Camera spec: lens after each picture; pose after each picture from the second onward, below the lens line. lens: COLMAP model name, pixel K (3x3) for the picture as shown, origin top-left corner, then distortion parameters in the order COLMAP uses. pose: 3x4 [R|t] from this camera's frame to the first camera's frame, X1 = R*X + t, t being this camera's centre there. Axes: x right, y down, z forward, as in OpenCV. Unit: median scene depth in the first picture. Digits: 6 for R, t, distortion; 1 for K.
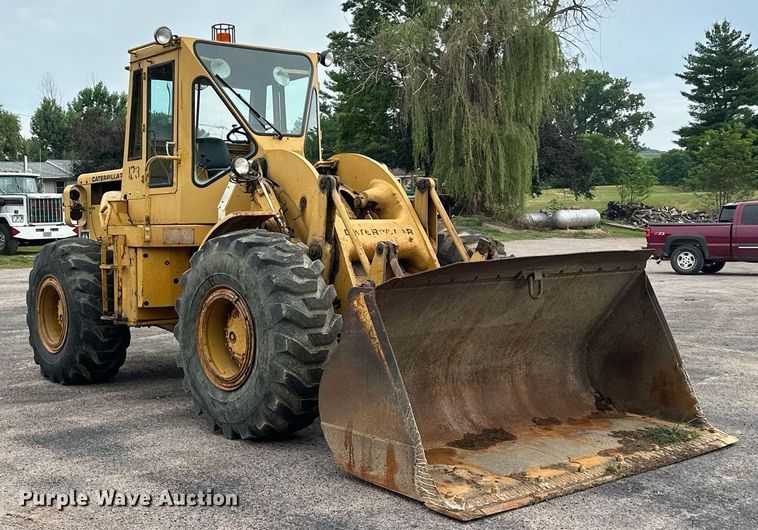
lens RADIAL K [[948.4, 0, 290.3], [0, 948.4, 265.1], [0, 0, 1]] dist [0.161482, -0.327140]
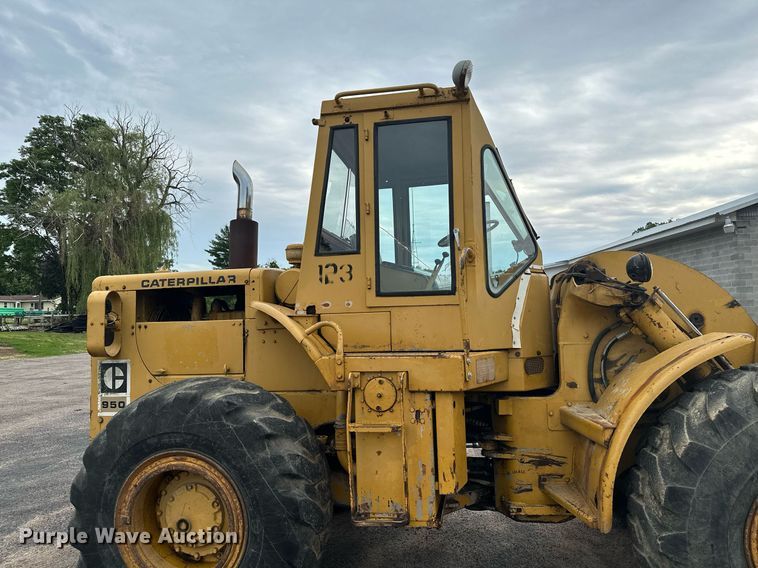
lens RADIAL K [[530.6, 0, 381.5], [0, 530.6, 286.5], [0, 0, 1]] dist [0.087888, -0.117443]
pose [[0.735893, 0.049034, 0.675320, -0.486029], [0.038212, 0.992777, -0.113723, -0.055589], [-0.676019, 0.109493, 0.728704, 0.885781]]
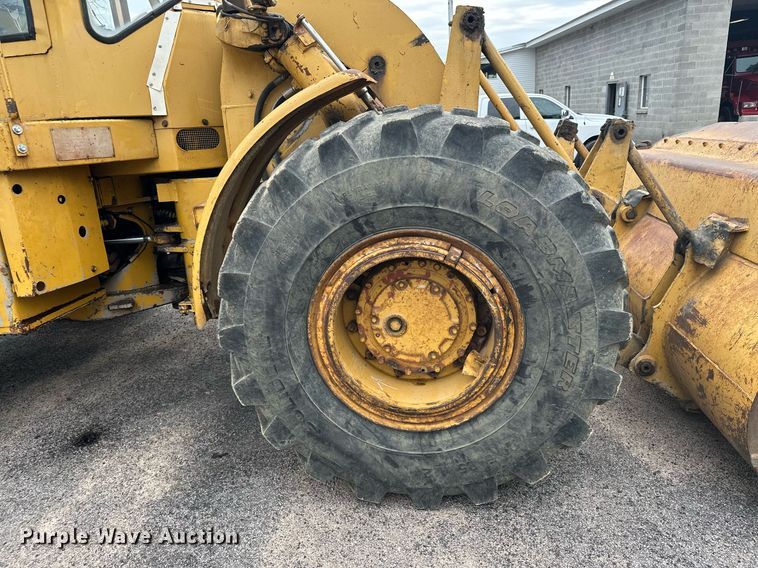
lens RADIAL K [[531.0, 0, 379.2], [0, 531.0, 281.5], [0, 0, 1]] dist [0.095759, -0.125897]
pose [[0.705188, -0.221768, 0.673446, -0.247869], [0.081311, 0.968854, 0.233904, -0.015331], [-0.704343, -0.110188, 0.701256, 0.780767]]
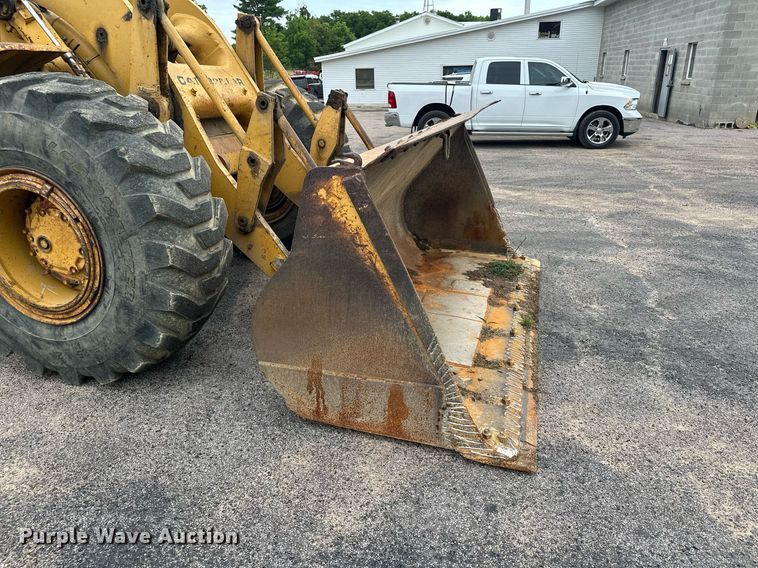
lens RADIAL K [[531.6, 0, 385.3], [0, 531.6, 289.8], [0, 0, 1]] dist [0.051161, -0.055431]
pose [[0.798307, -0.208962, 0.564836, -0.086980], [0.025723, 0.948851, 0.314673, -0.006963], [-0.601700, -0.236677, 0.762850, 0.539320]]
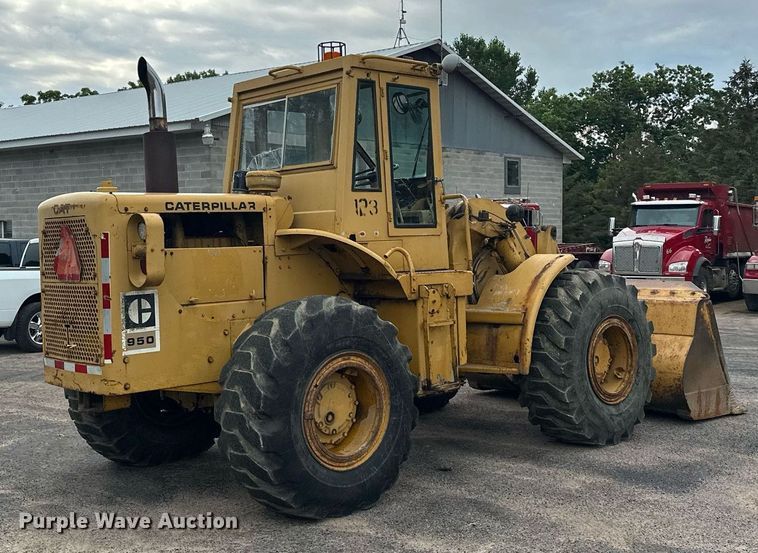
lens RADIAL K [[938.4, 0, 345.4], [0, 938.4, 249.9], [0, 0, 1]] dist [0.098000, -0.027070]
pose [[-0.086135, 0.009408, 0.996239, -1.163923], [0.067779, 0.997694, -0.003561, -0.075142], [-0.993975, 0.067217, -0.086574, 1.355790]]
